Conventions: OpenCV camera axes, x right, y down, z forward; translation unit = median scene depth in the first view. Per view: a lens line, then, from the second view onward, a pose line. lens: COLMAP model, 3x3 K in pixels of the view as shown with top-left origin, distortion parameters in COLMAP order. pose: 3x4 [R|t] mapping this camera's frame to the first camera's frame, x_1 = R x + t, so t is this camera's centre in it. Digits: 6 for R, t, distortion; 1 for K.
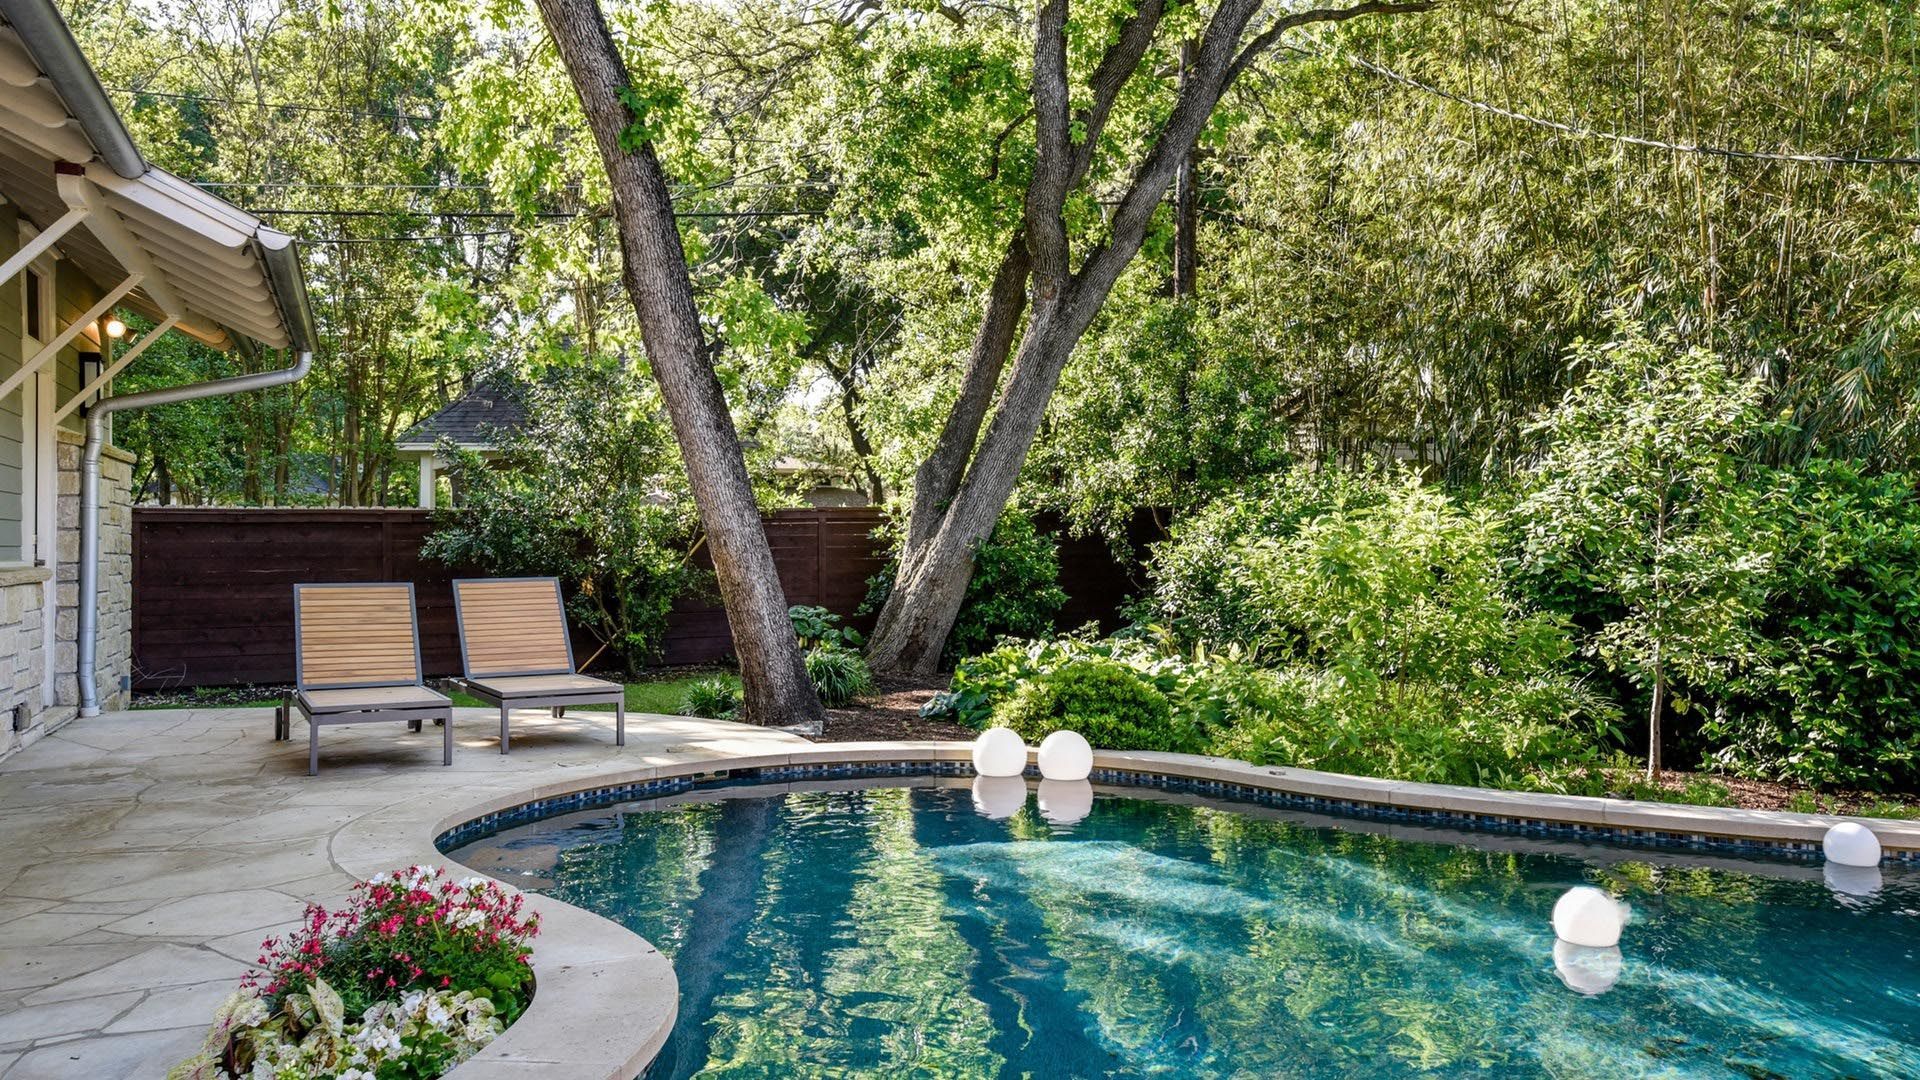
lens RADIAL K [[1506.4, 0, 954.4], [0, 1506.4, 541.2], [0, 0, 1]] dist [-0.006559, -0.001044]
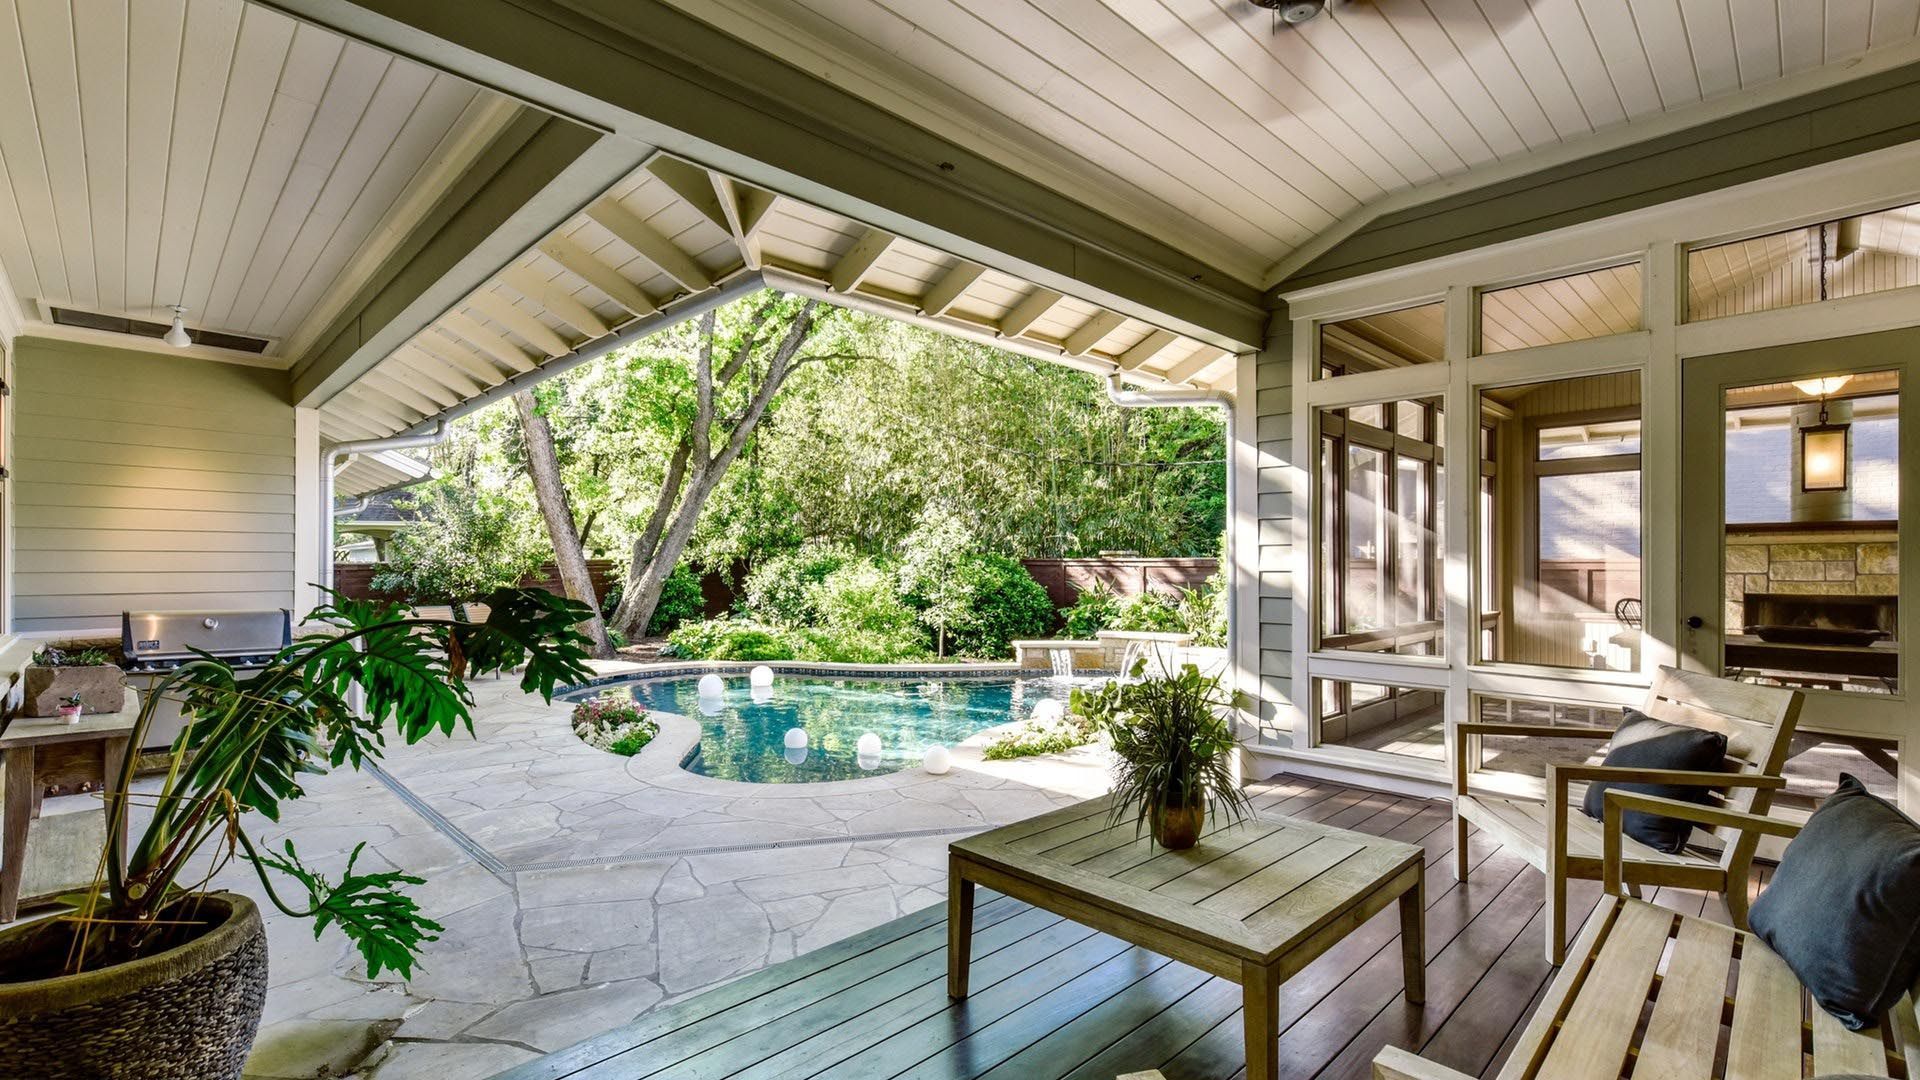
lens RADIAL K [[1506.4, 0, 962.2], [0, 1506.4, 539.9], [0, 0, 1]] dist [-0.006559, -0.001044]
pose [[0.911254, -0.013254, 0.411631, -0.534224], [0.005034, 0.999766, 0.021046, -0.105699], [-0.411813, -0.017106, 0.911108, -1.279536]]
